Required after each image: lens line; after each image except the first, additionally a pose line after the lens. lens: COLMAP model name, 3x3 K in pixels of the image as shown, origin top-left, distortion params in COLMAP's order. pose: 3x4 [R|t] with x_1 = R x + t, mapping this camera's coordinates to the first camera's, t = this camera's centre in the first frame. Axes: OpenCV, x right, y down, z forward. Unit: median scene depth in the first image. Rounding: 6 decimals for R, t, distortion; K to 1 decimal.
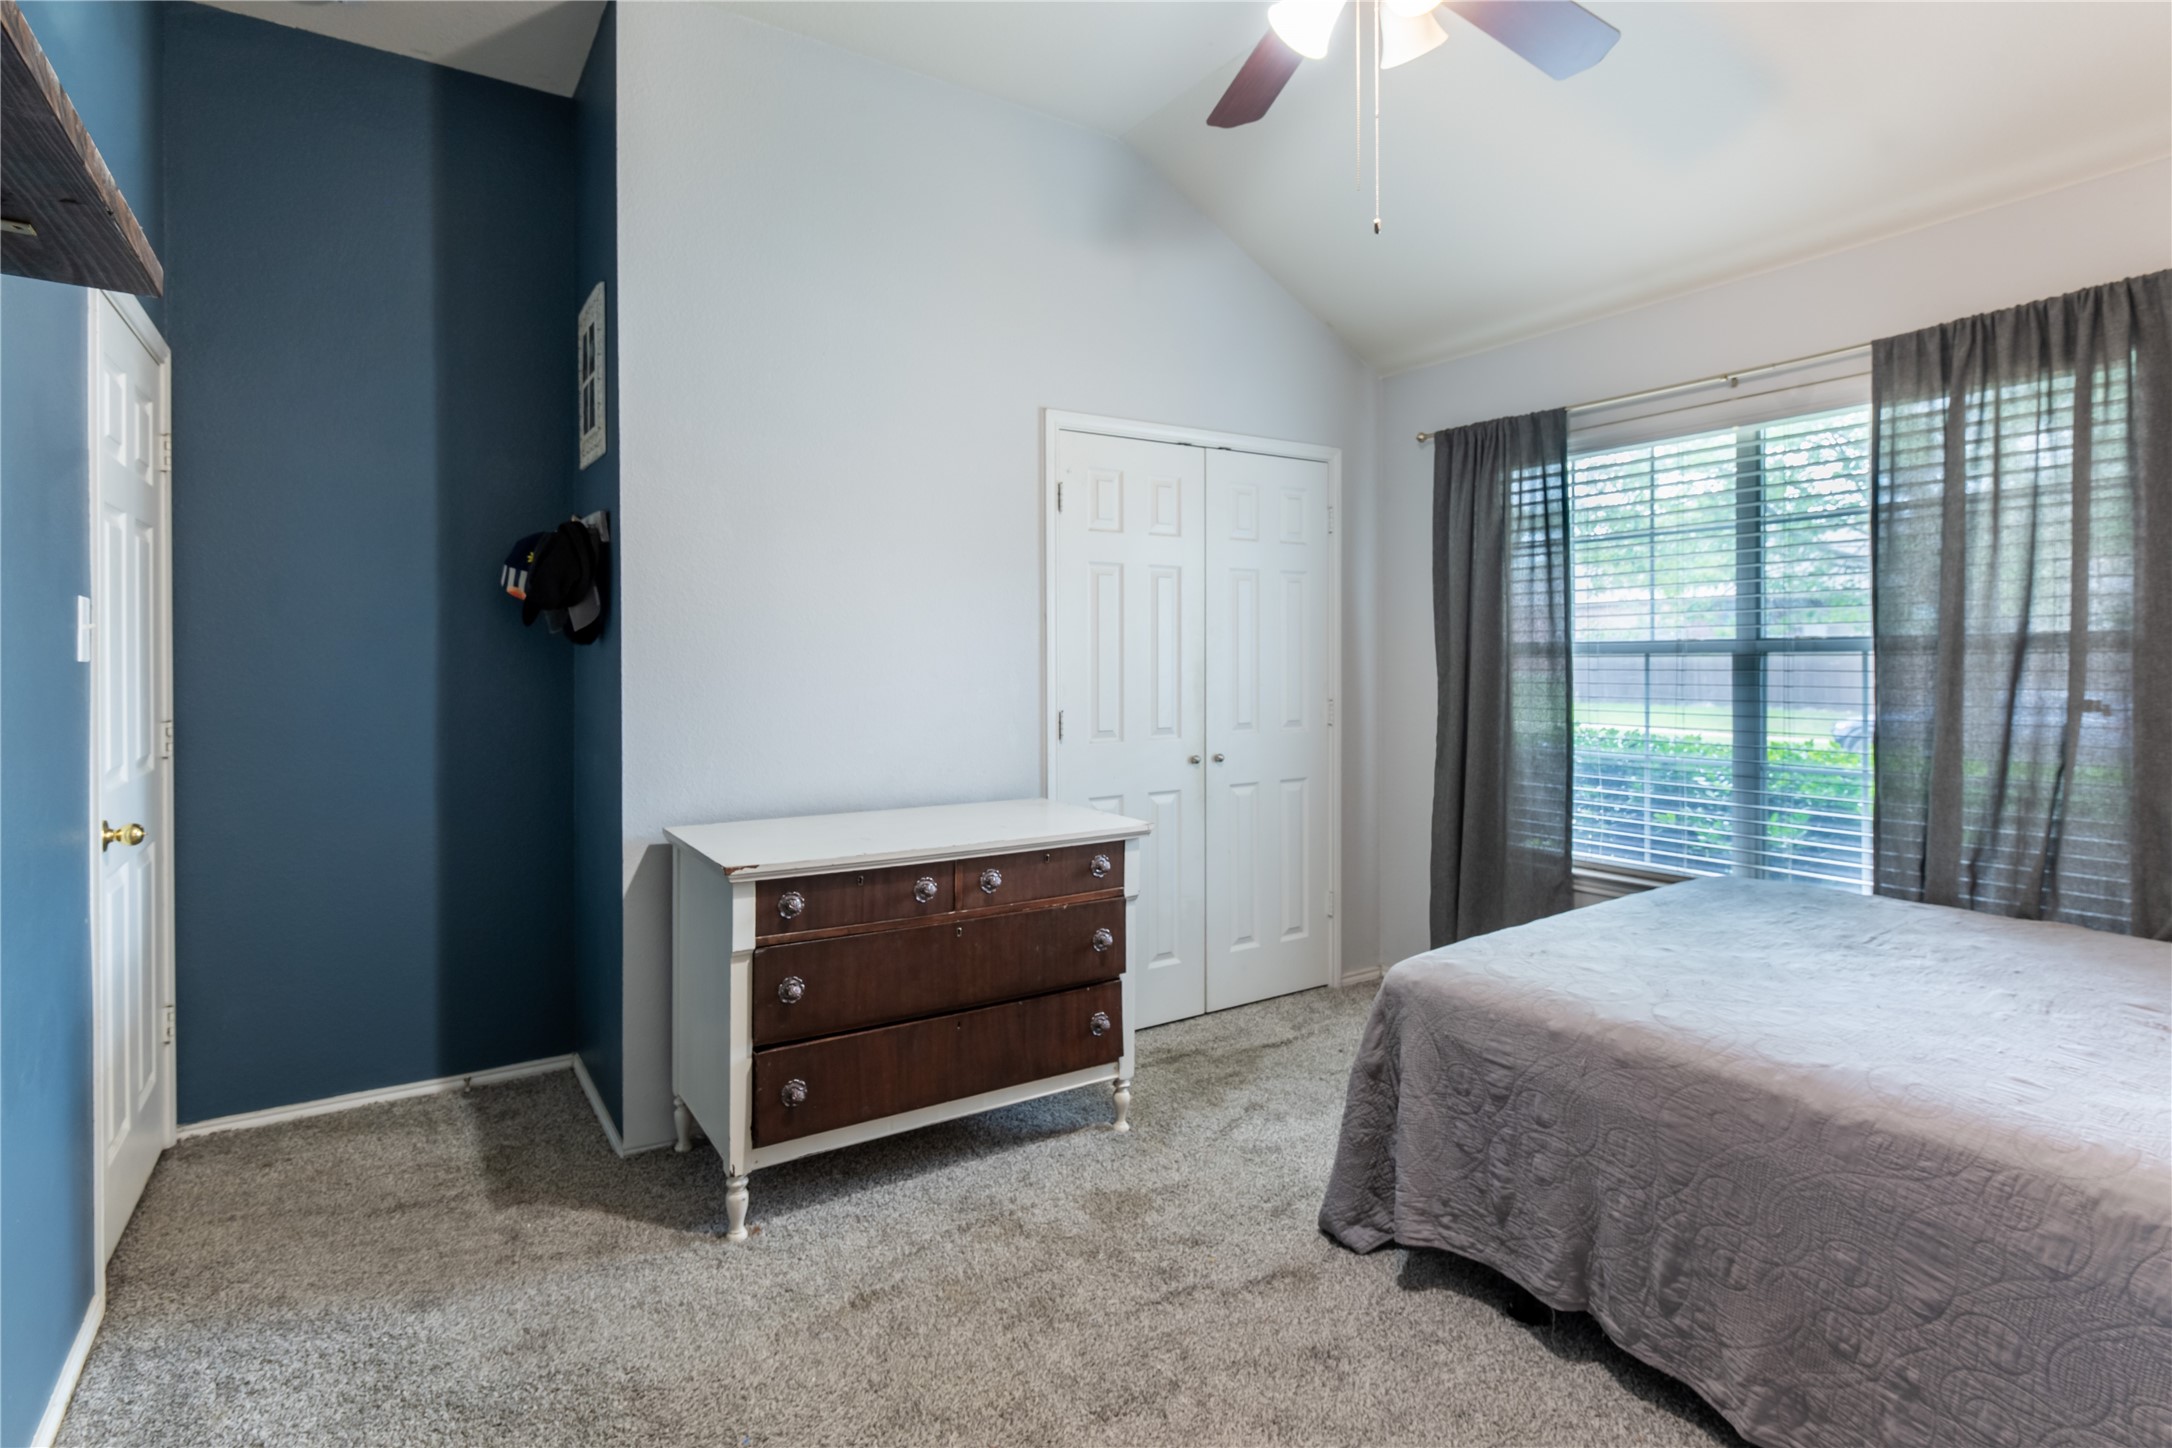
lens RADIAL K [[1053.3, 0, 1038.8], [0, 1053.3, 653.9], [0, 0, 1]] dist [0.000131, -0.000234]
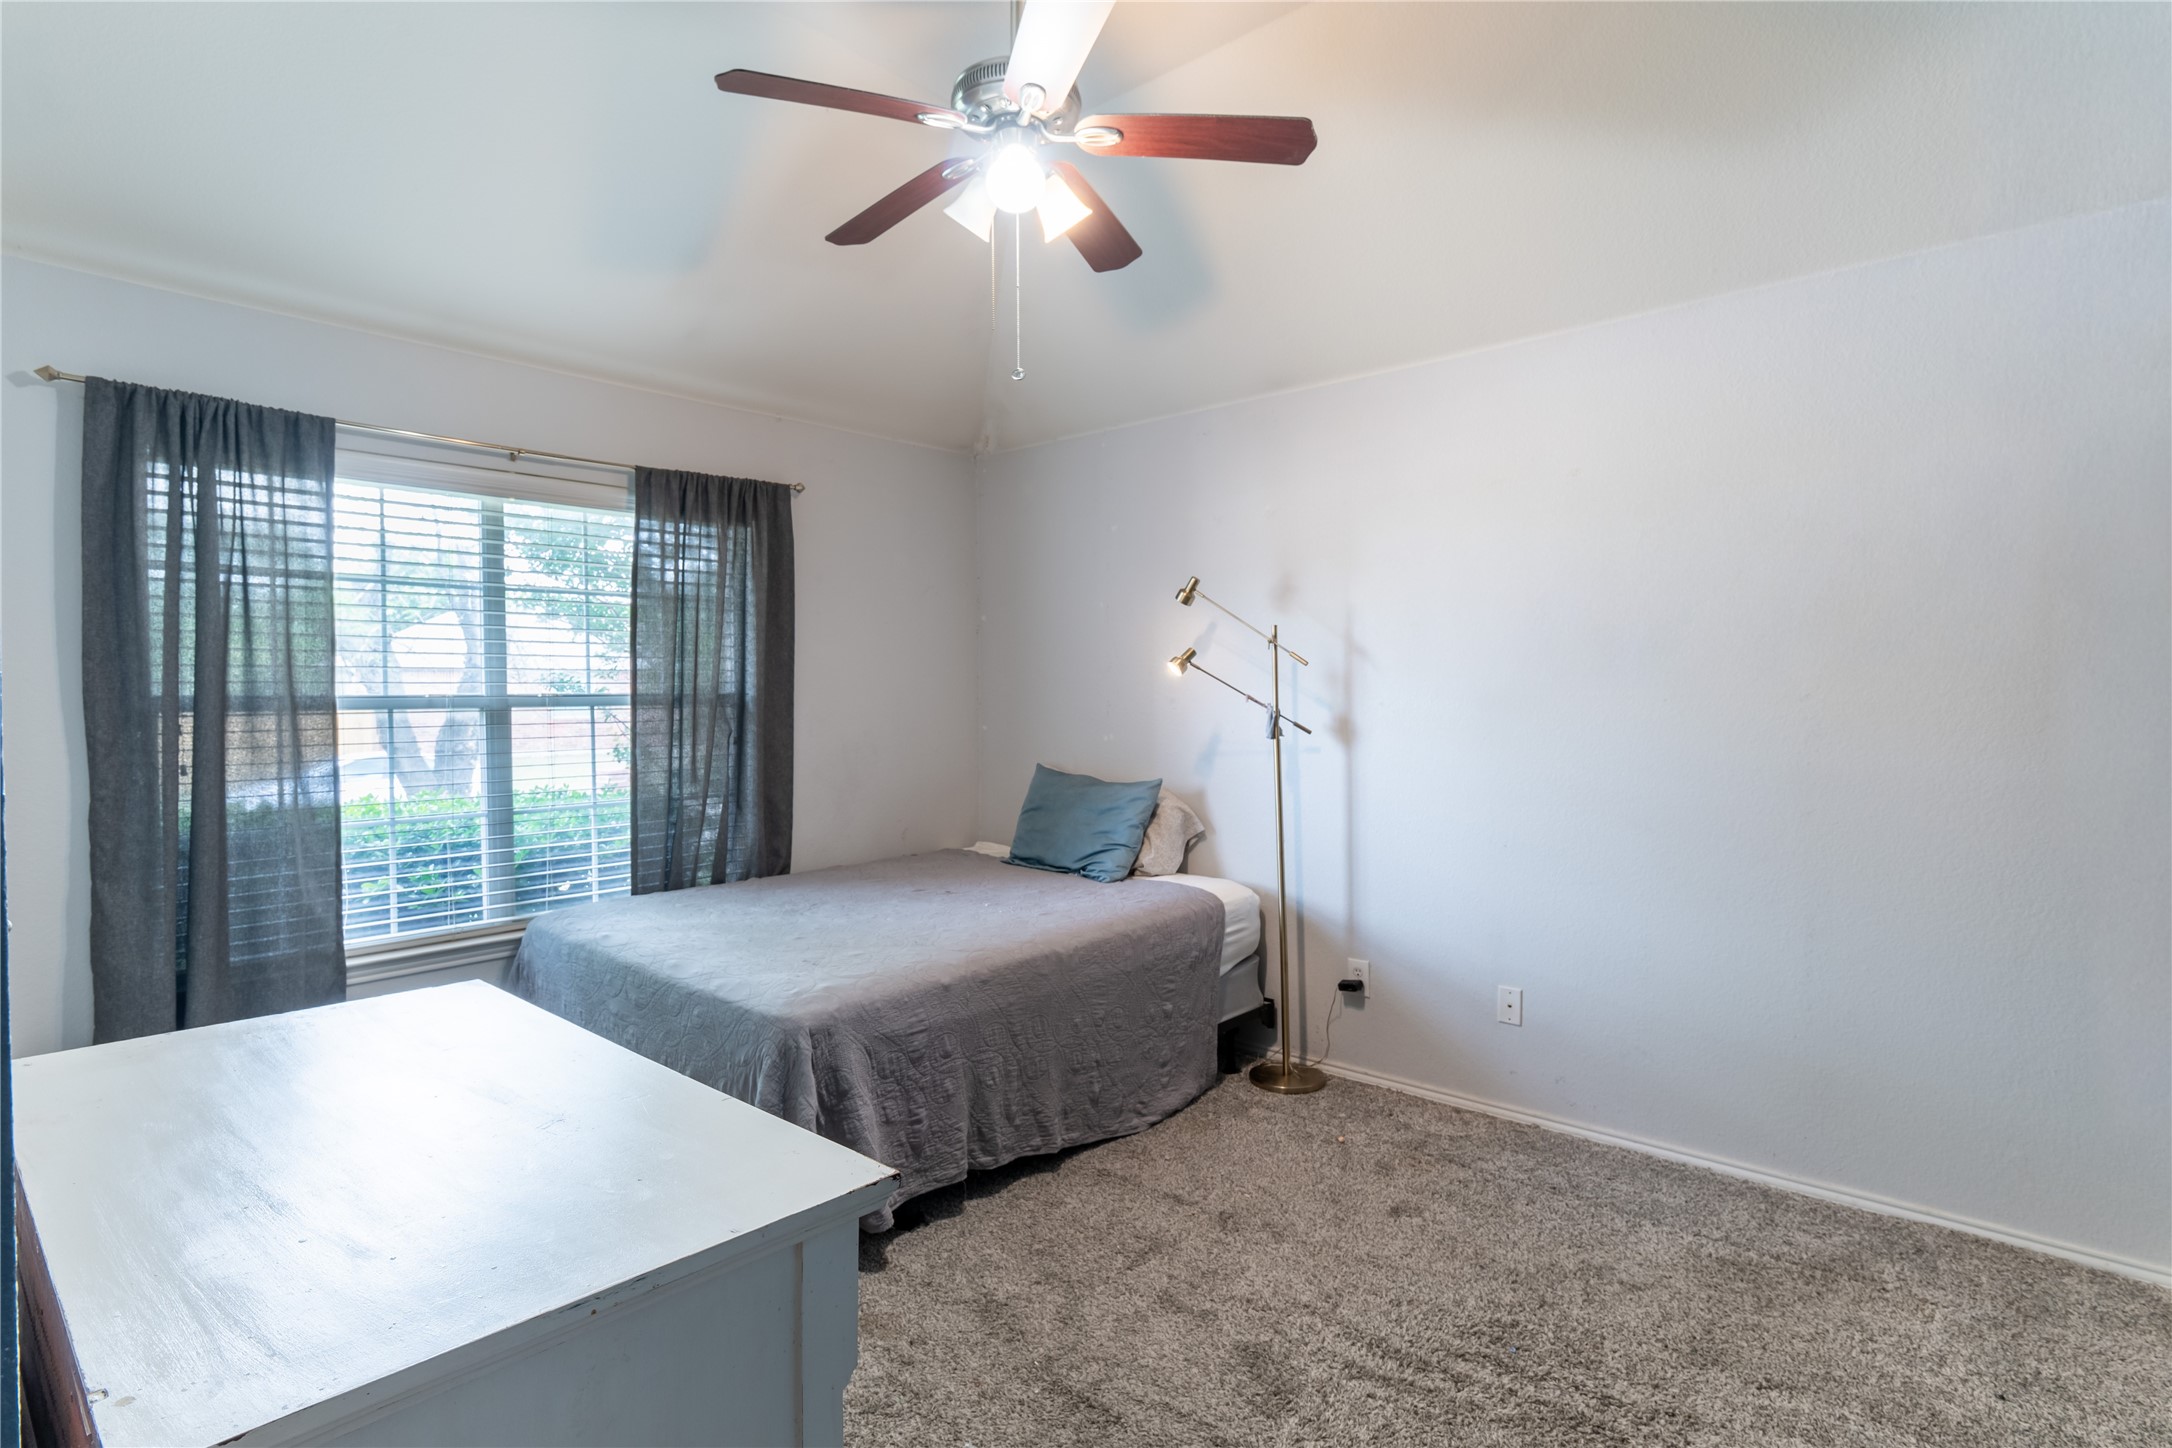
lens RADIAL K [[1053.3, 0, 1090.5], [0, 1053.3, 702.6], [0, 0, 1]] dist [0.000131, -0.000234]
pose [[-0.260879, 0.000979, 0.965371, -0.517104], [0.004138, 0.999991, 0.000104, -0.004181], [-0.965363, 0.004021, -0.260881, 0.691879]]
